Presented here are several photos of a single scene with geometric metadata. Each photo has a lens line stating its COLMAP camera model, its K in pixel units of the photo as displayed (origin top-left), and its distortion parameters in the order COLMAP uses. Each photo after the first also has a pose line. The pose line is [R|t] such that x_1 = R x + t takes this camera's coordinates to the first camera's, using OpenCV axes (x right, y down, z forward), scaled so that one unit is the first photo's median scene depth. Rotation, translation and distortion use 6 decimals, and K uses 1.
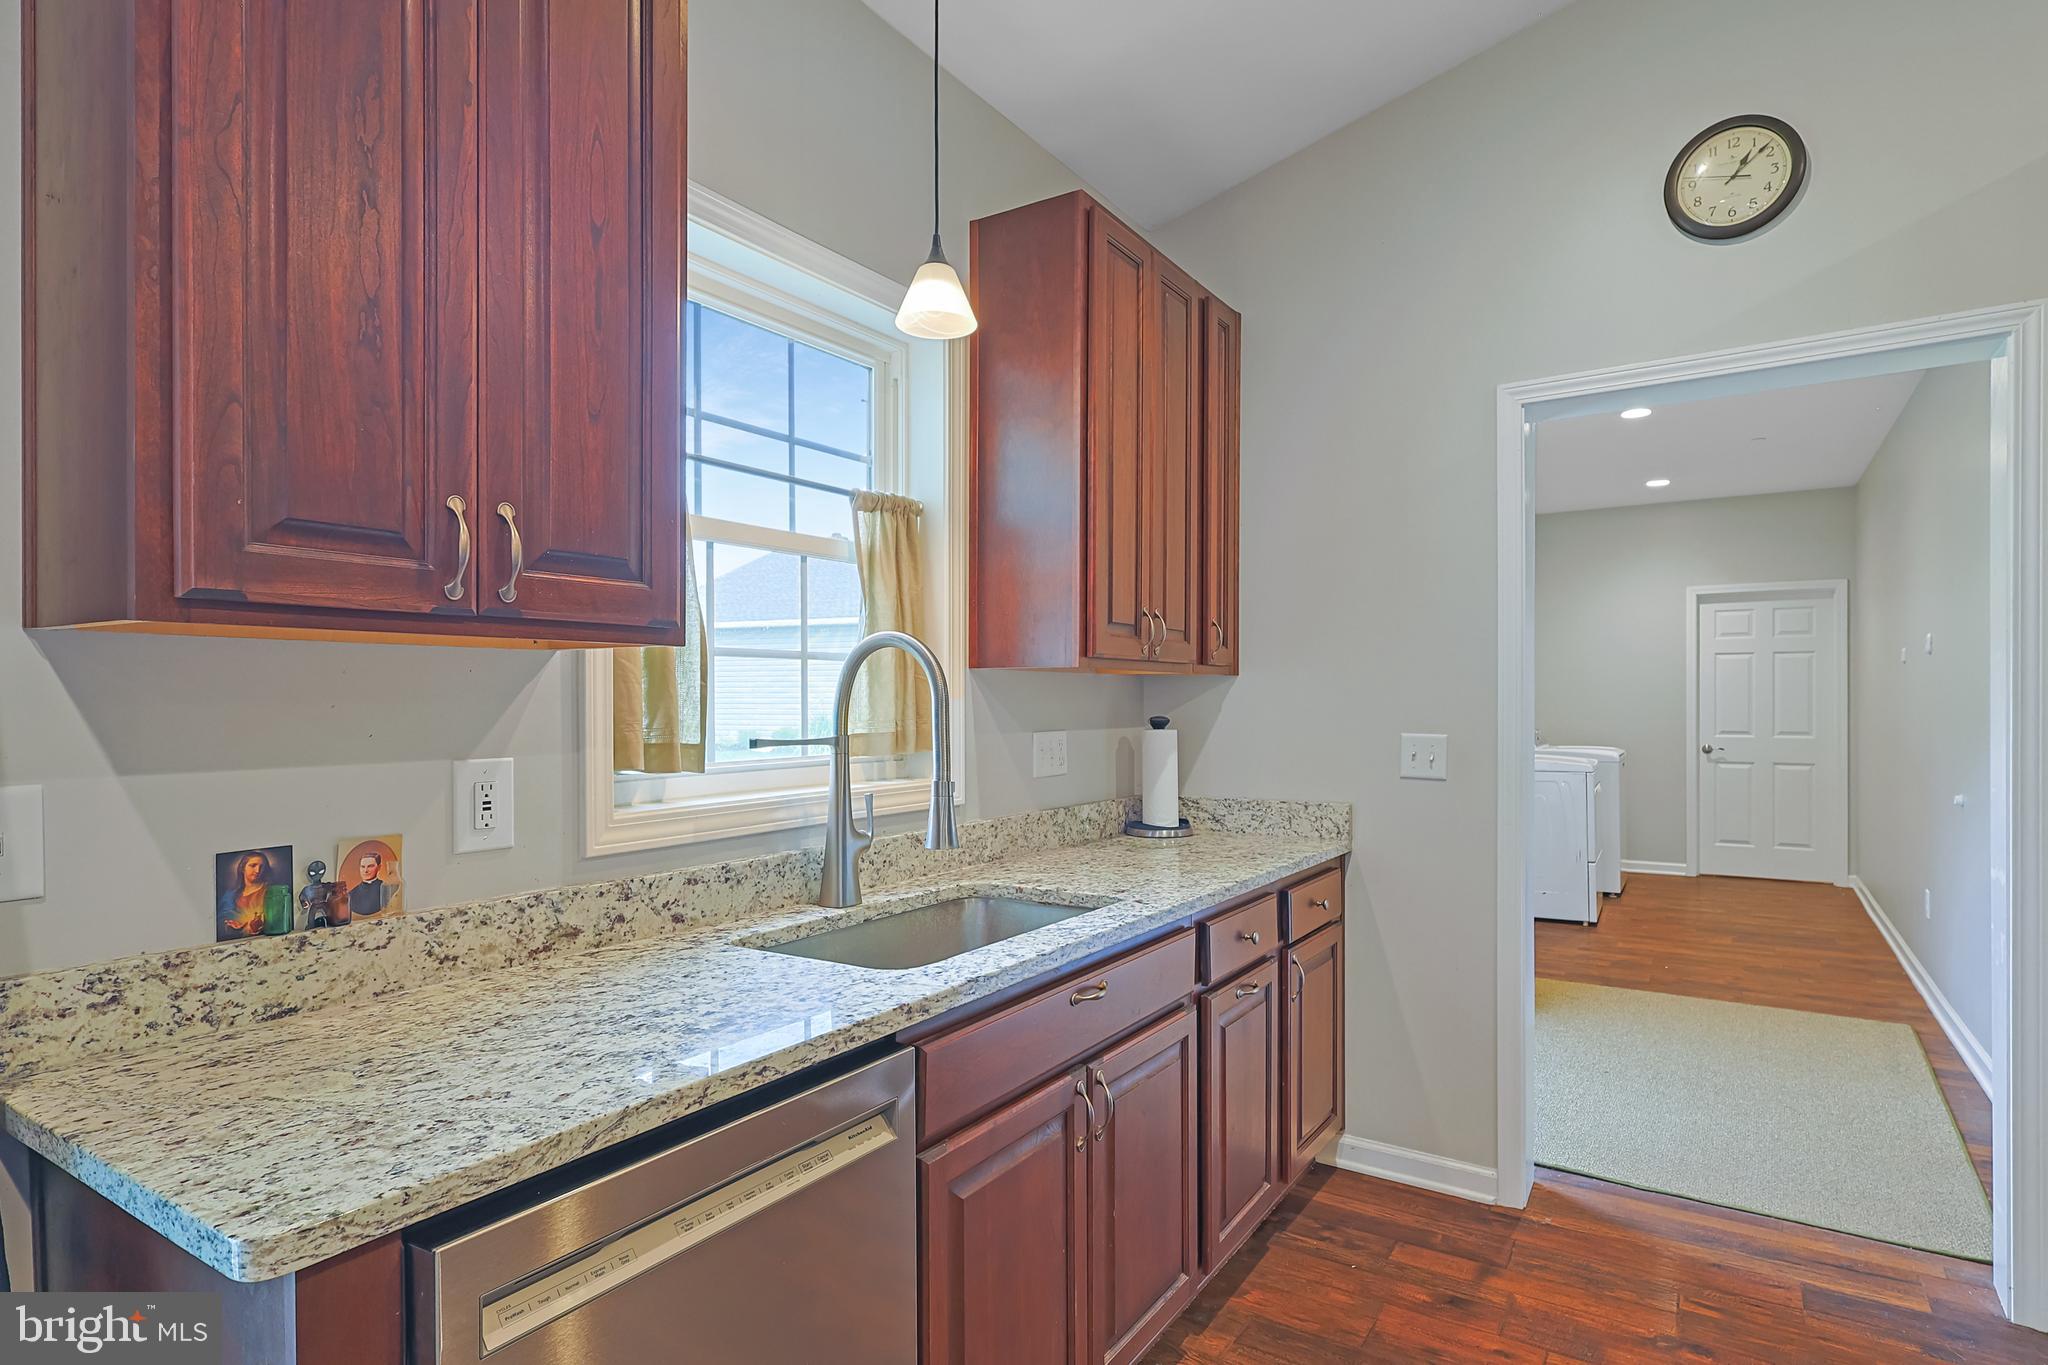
lens RADIAL K [[1065.4, 0, 1041.7], [0, 1065.4, 703.0], [0, 0, 1]] dist [-0.001098, 0.000255]
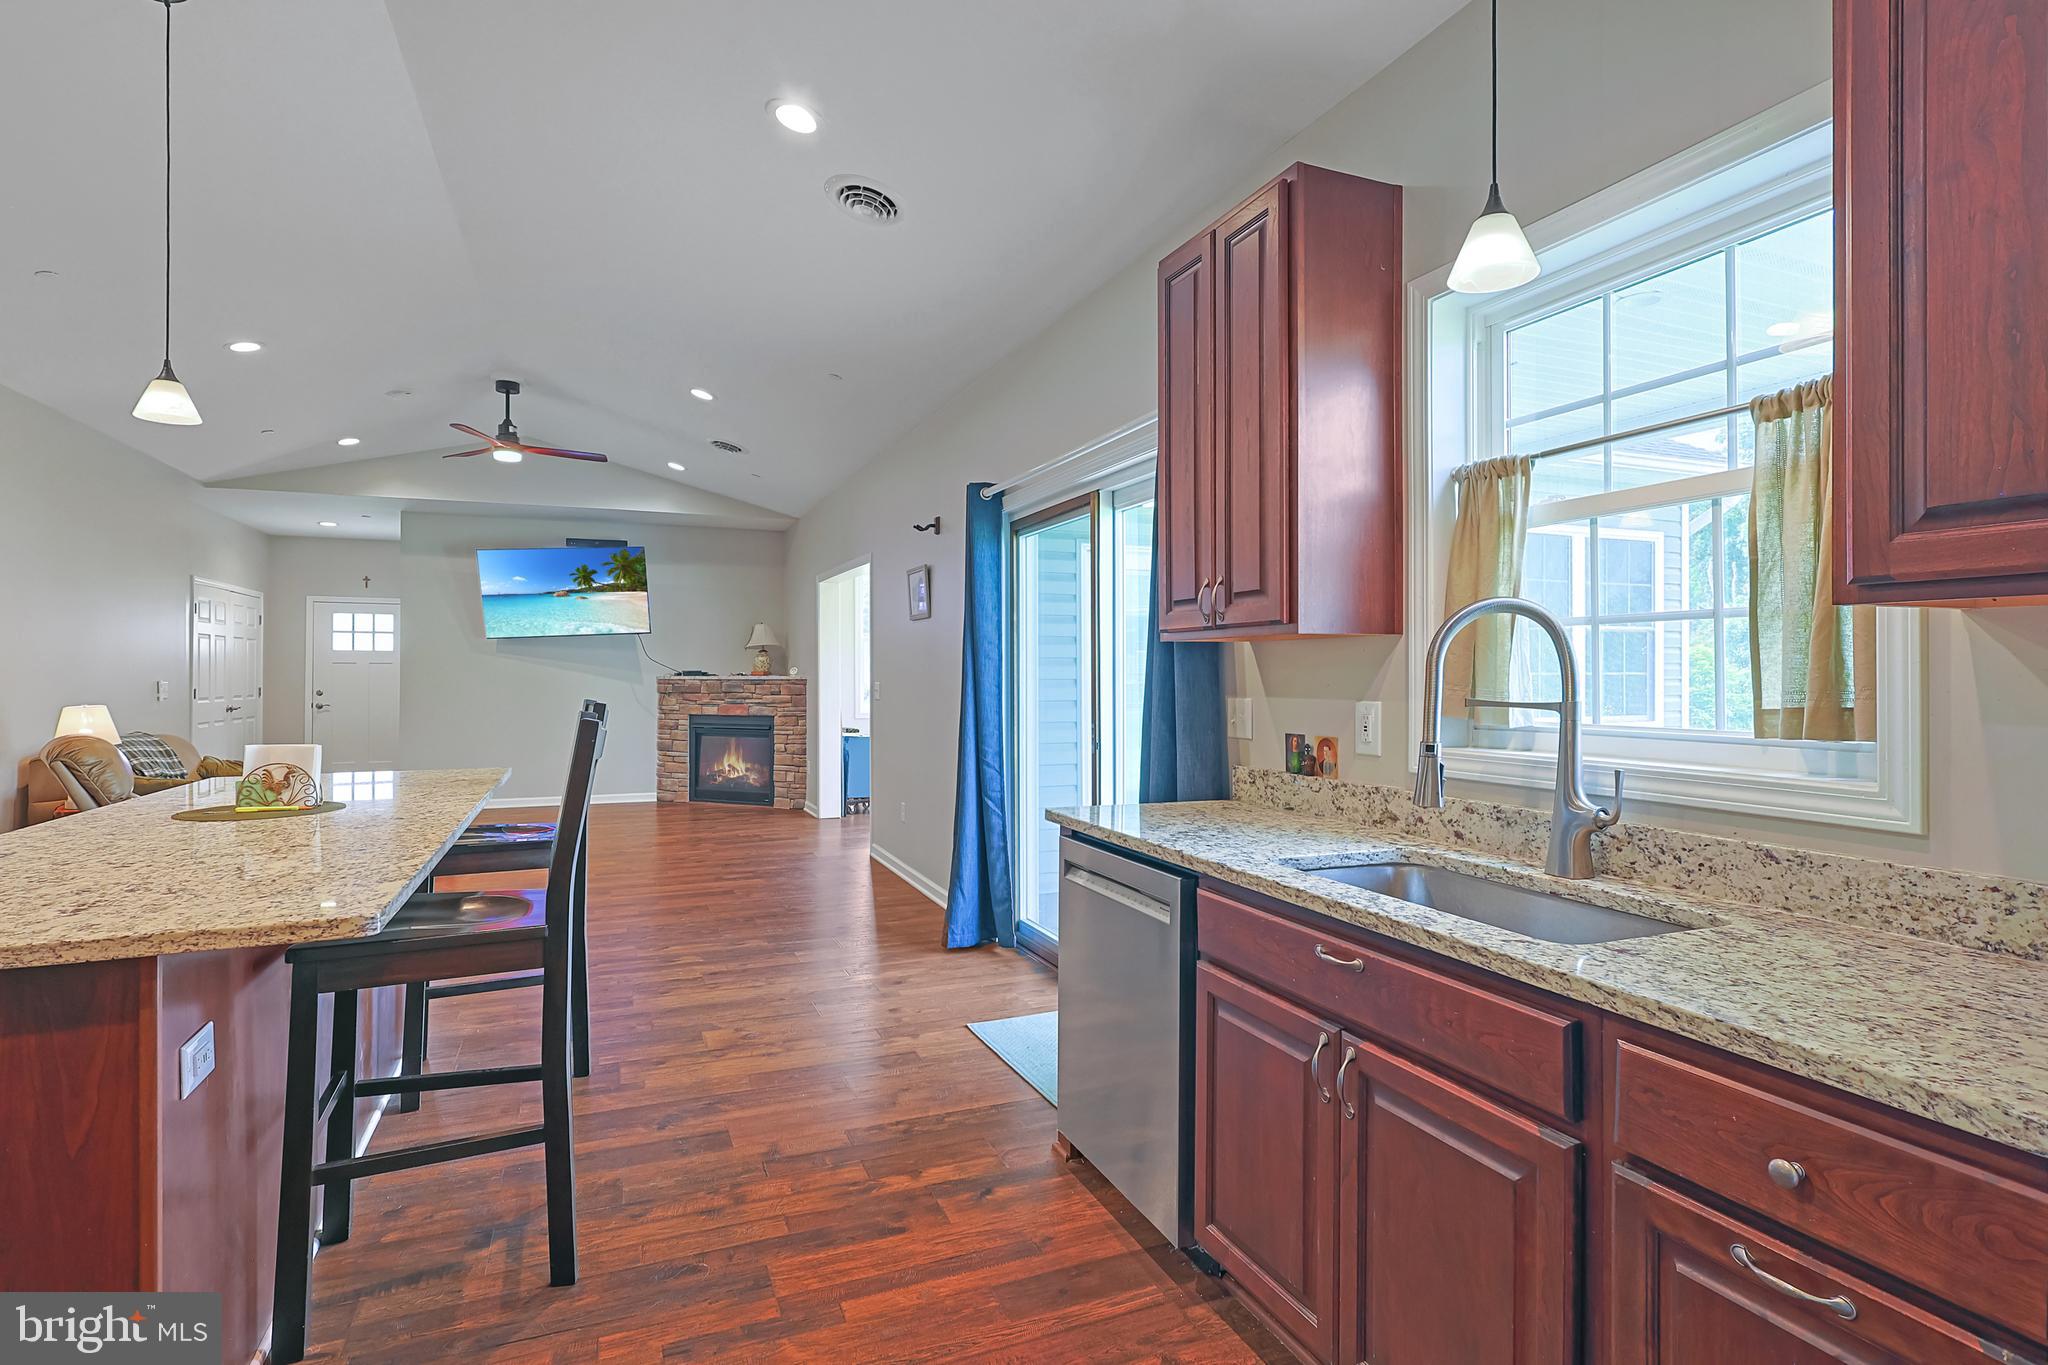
lens RADIAL K [[1012.8, 0, 1021.3], [0, 1012.8, 667.0], [0, 0, 1]] dist [0.000450, 0.000444]
pose [[-0.567995, -0.002314, -0.823029, 0.731040], [-0.001681, 0.999997, -0.001652, 0.000841], [0.823030, 0.000446, -0.567997, 0.949604]]
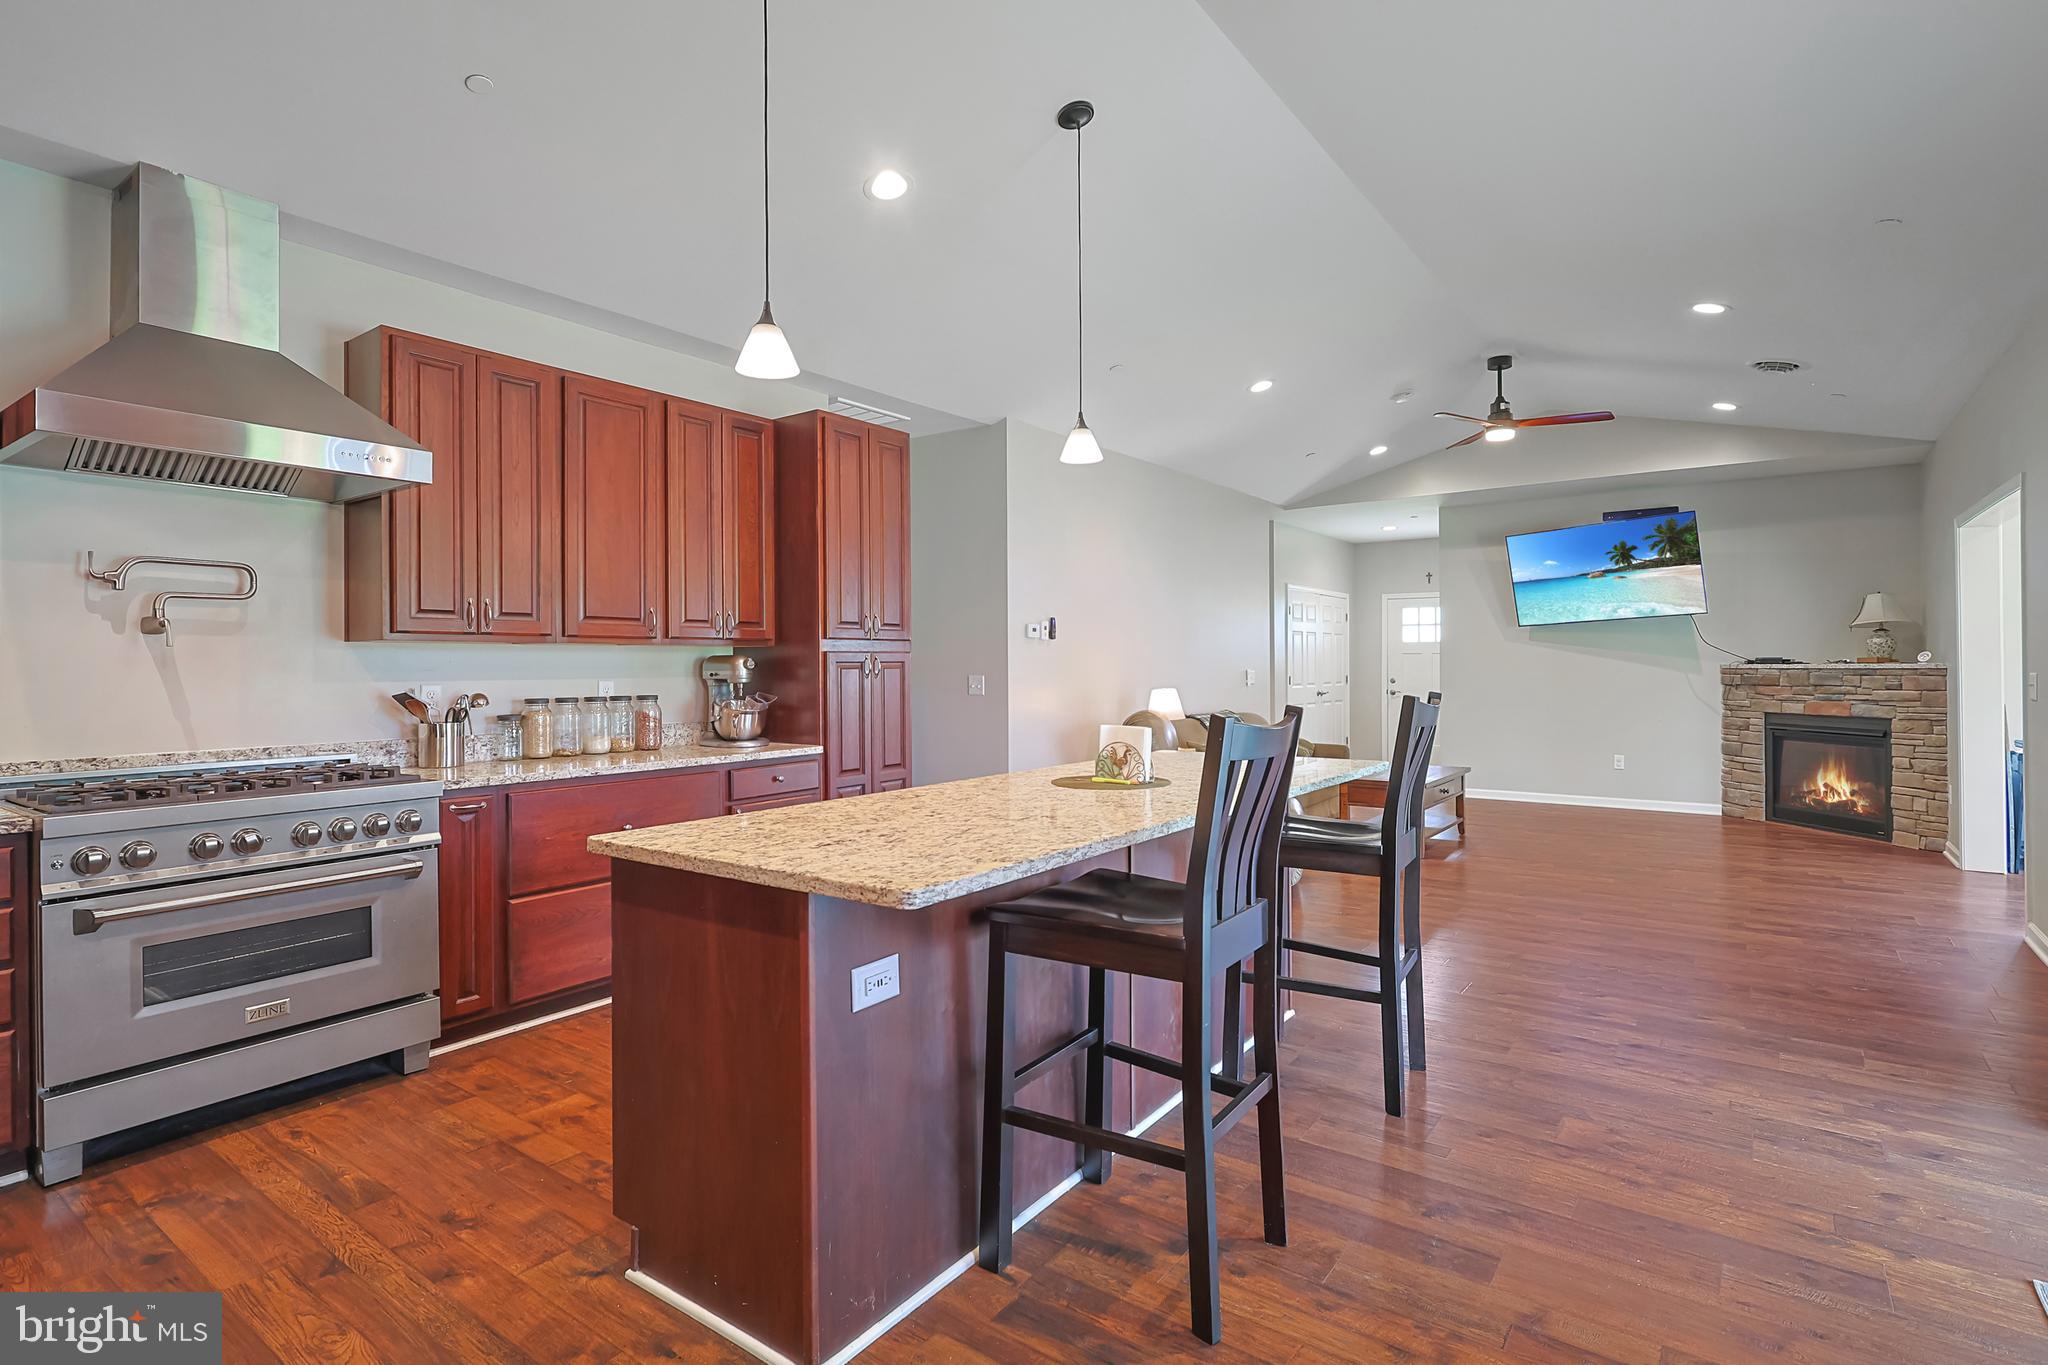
lens RADIAL K [[1006.8, 0, 1023.3], [0, 1006.8, 661.3], [0, 0, 1]] dist [0.001815, -0.000738]
pose [[-0.998275, 0.008141, 0.058140, 0.320929], [0.008152, 0.999967, -0.000062, 0.003246], [-0.058139, 0.000412, -0.998308, 0.920655]]
